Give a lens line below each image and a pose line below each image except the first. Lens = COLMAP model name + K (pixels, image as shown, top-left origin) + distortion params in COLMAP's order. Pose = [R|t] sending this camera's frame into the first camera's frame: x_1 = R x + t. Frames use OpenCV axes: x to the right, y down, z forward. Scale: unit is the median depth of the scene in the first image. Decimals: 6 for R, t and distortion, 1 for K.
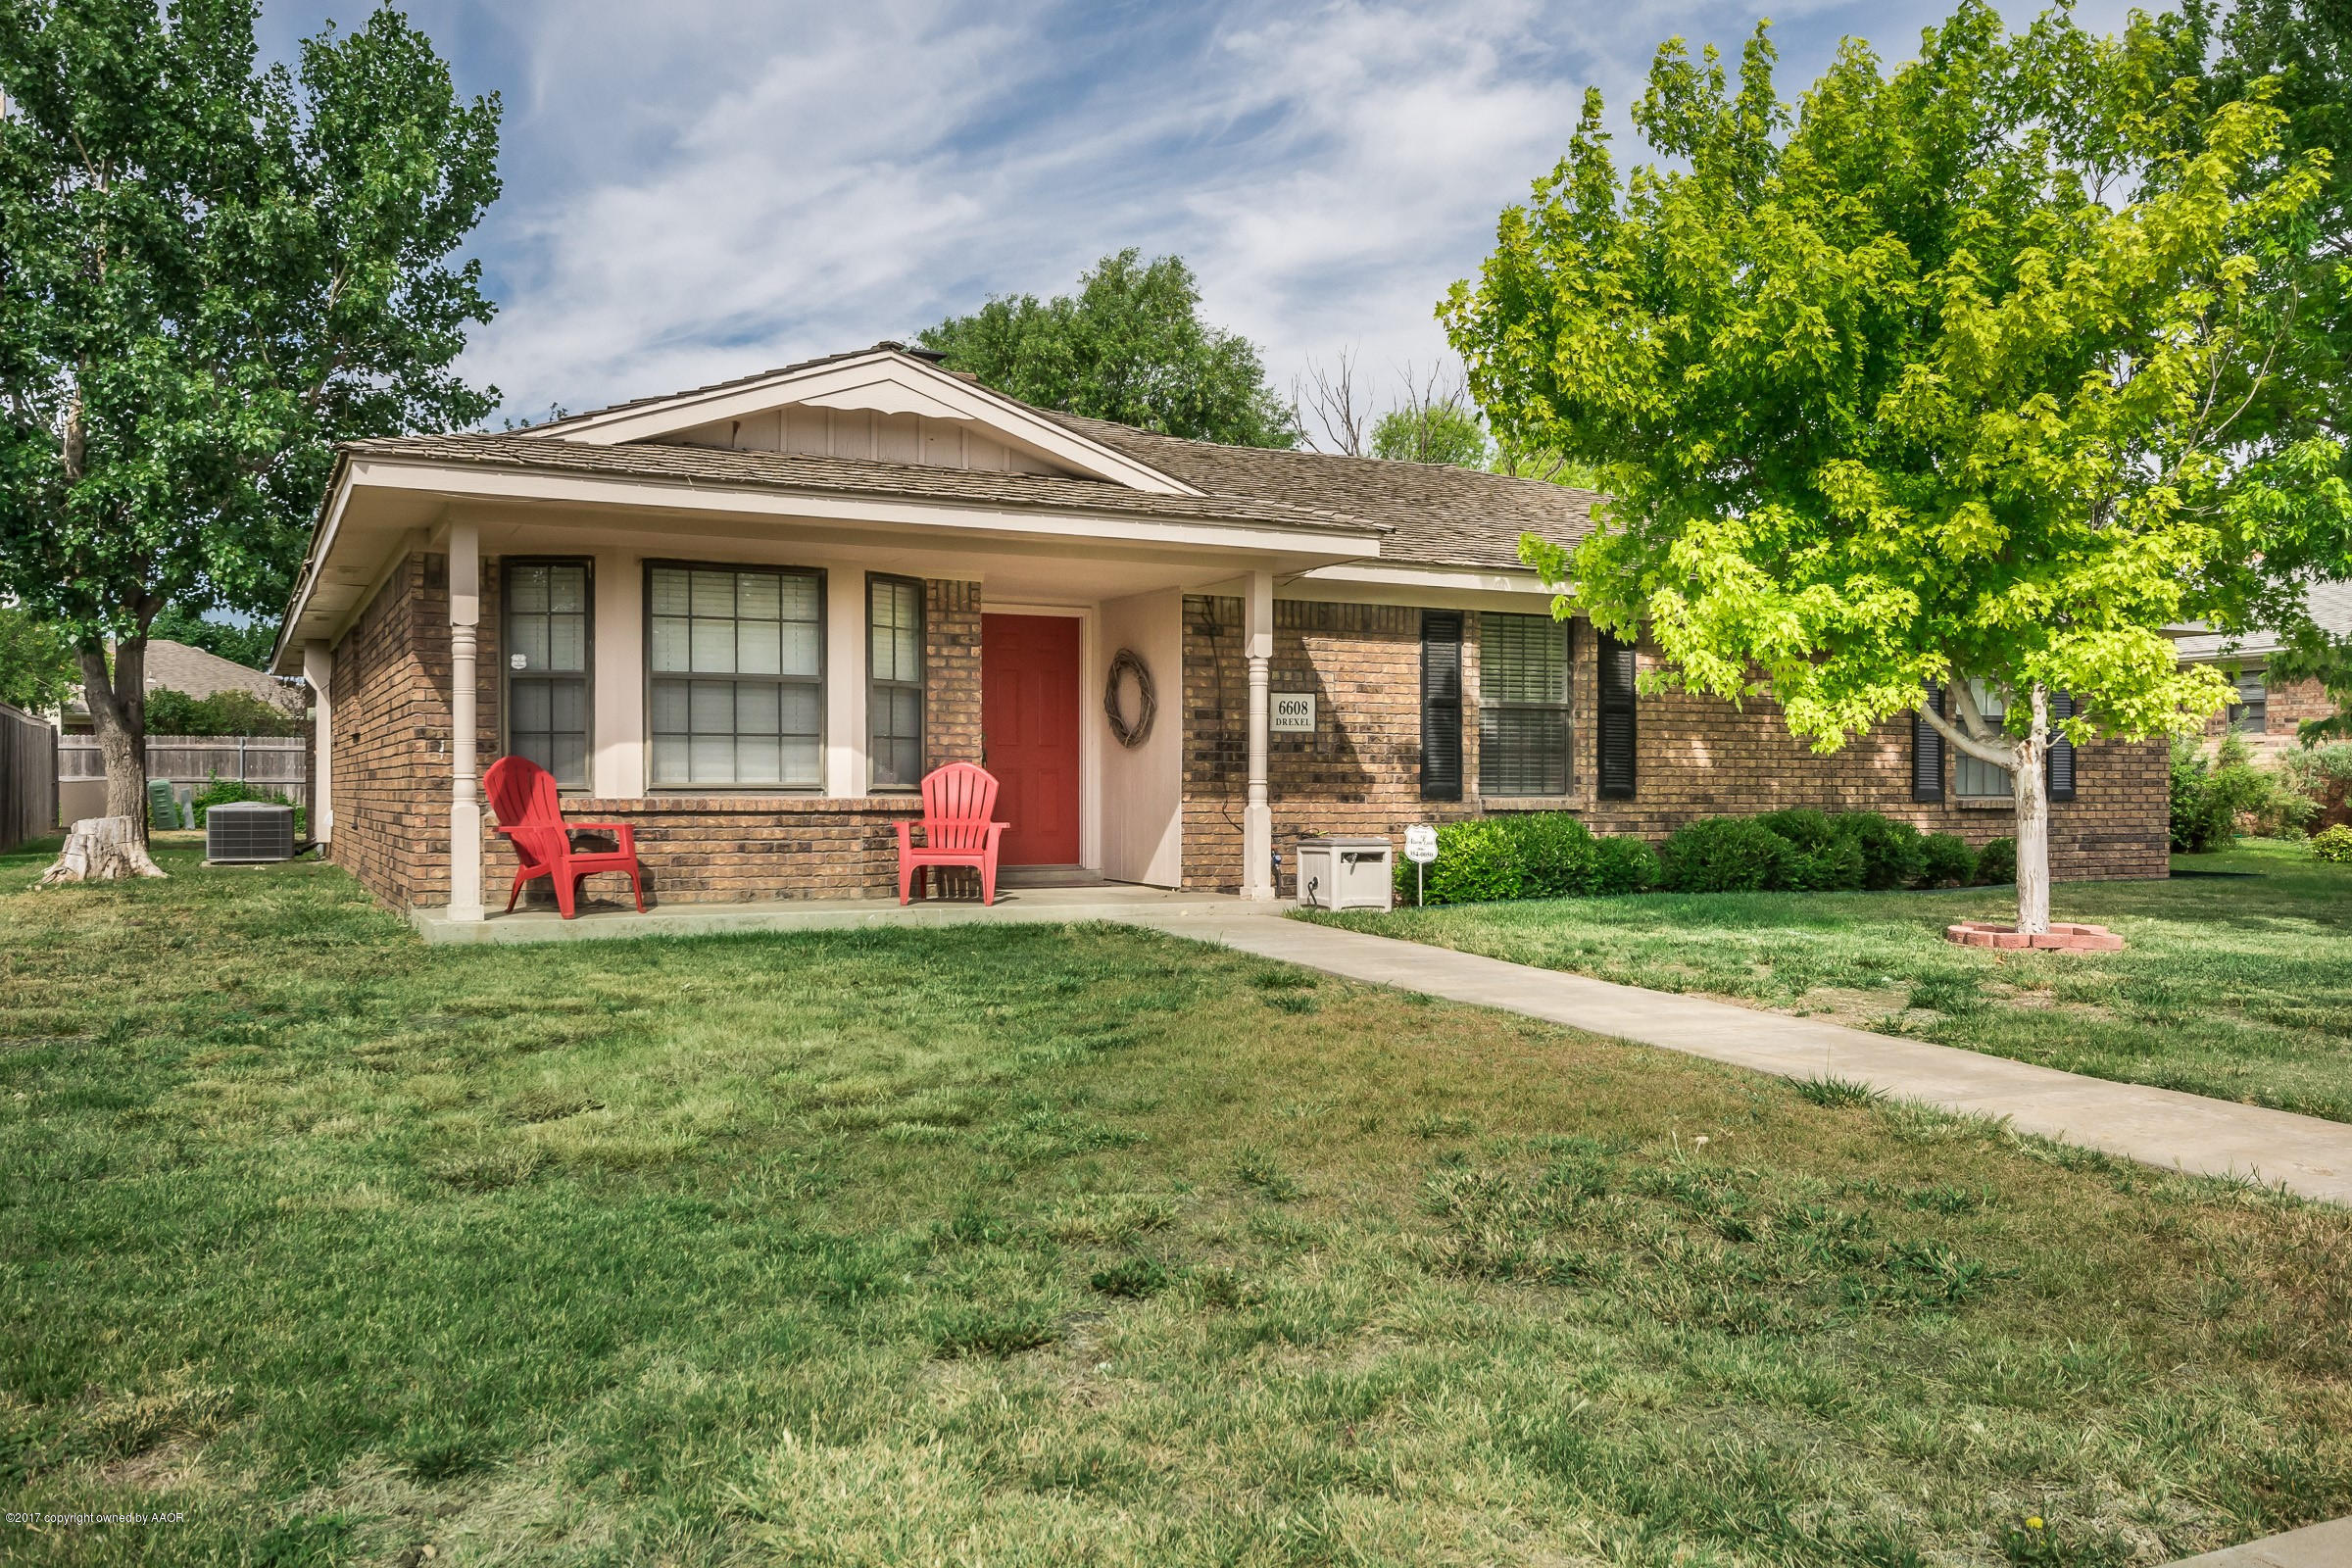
lens RADIAL K [[1771.9, 0, 1176.3], [0, 1771.9, 789.8], [0, 0, 1]] dist [0.008800, 0.003511]
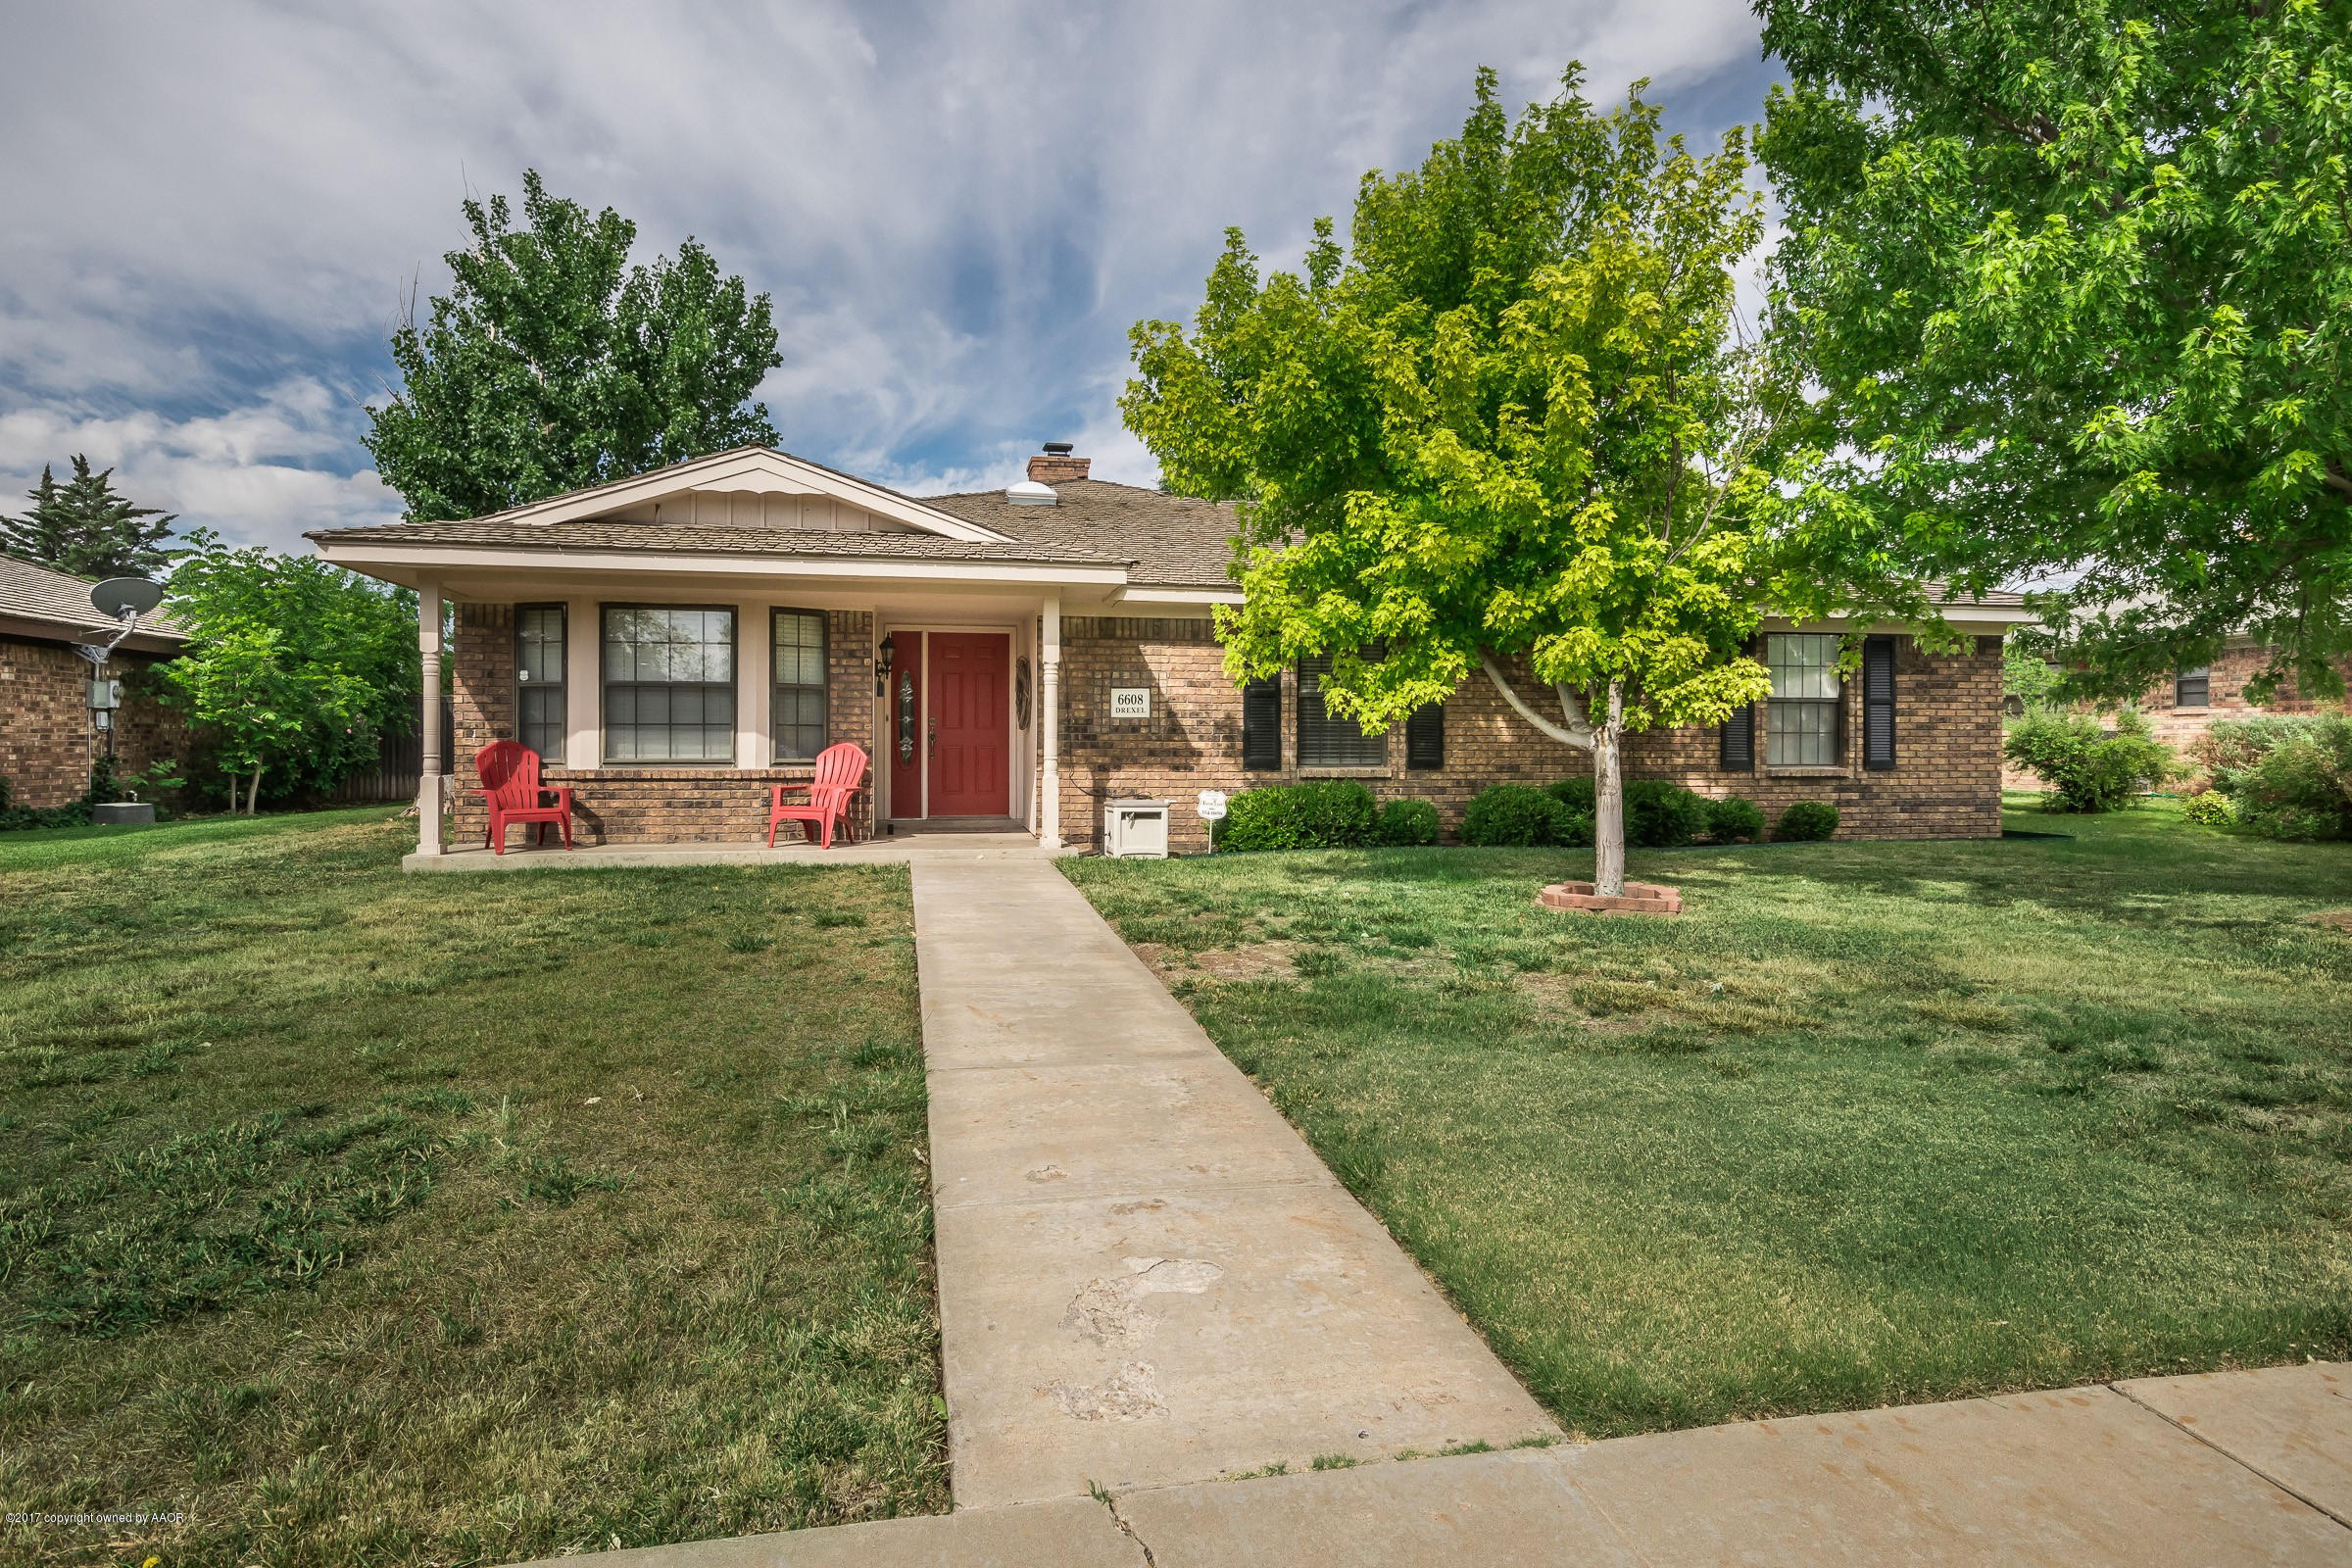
lens RADIAL K [[1221.0, 0, 1169.7], [0, 1221.0, 739.8], [0, 0, 1]] dist [0.000781, 0.001031]
pose [[0.965281, -0.000618, -0.261212, 0.373452], [-0.000574, 0.999990, -0.004485, -0.013897], [0.261212, 0.004480, 0.965271, 0.151582]]
